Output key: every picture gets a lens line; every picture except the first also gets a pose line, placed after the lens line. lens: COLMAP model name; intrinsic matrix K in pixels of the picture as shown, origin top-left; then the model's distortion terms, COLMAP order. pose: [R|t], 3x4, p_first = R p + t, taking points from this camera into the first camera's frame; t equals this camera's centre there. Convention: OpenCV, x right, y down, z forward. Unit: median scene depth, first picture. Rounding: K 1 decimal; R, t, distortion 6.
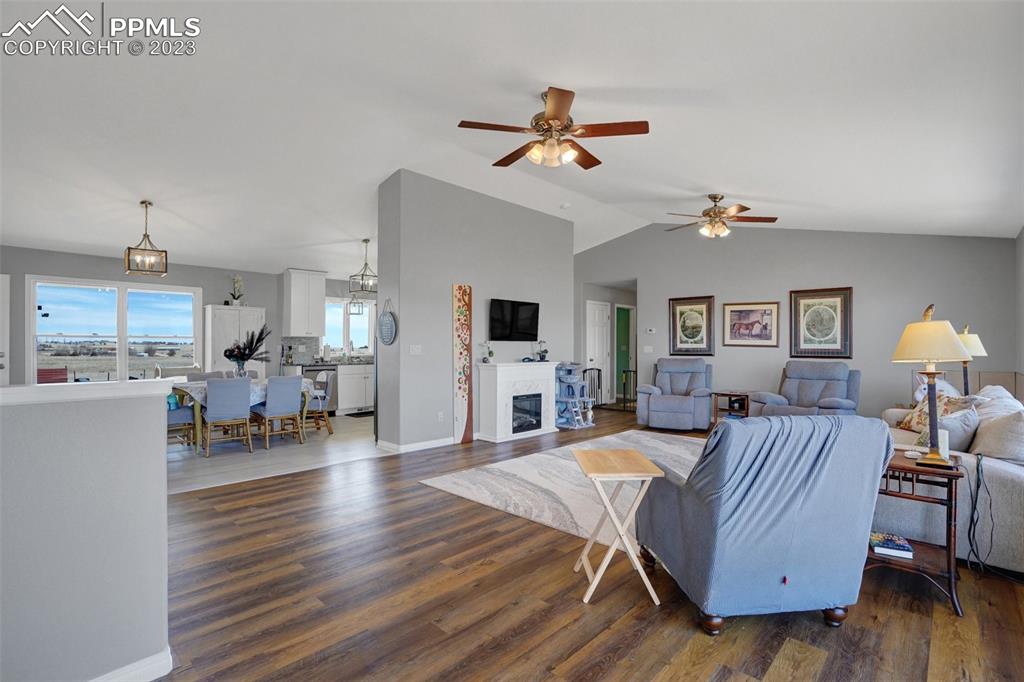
lens RADIAL K [[493.6, 0, 508.0], [0, 493.6, 343.3], [0, 0, 1]] dist [-0.044127, 0.035126]
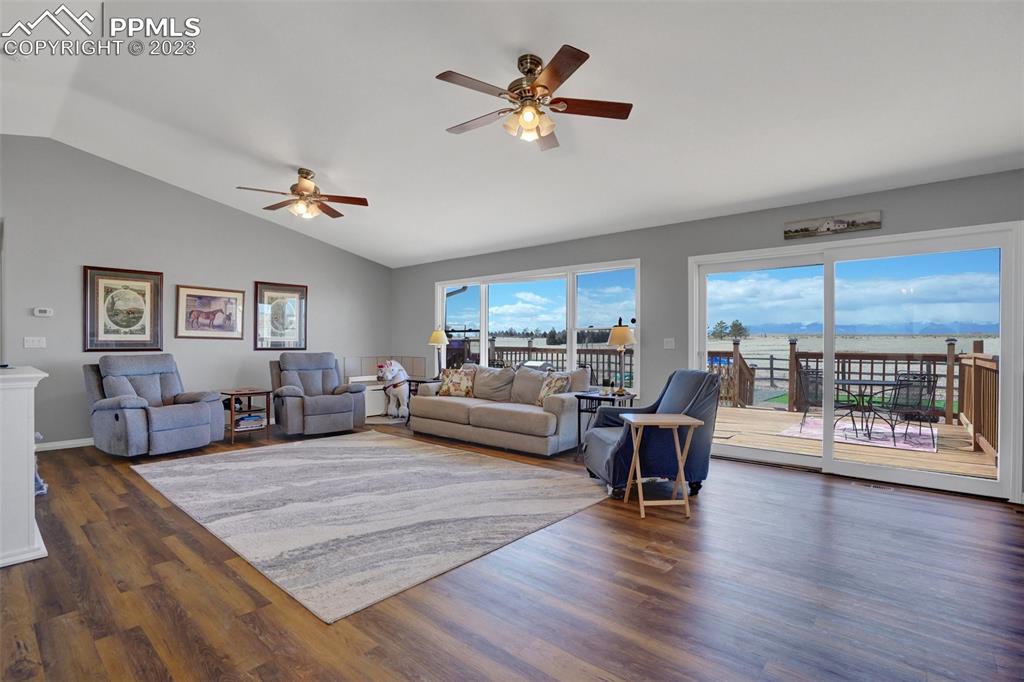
lens RADIAL K [[493.6, 0, 508.0], [0, 493.6, 343.3], [0, 0, 1]] dist [-0.044127, 0.035126]
pose [[-0.047749, -0.008833, 0.998820, -0.404092], [-0.009271, 0.999922, 0.008399, 0.003094], [-0.998816, -0.008859, -0.047827, 0.520214]]
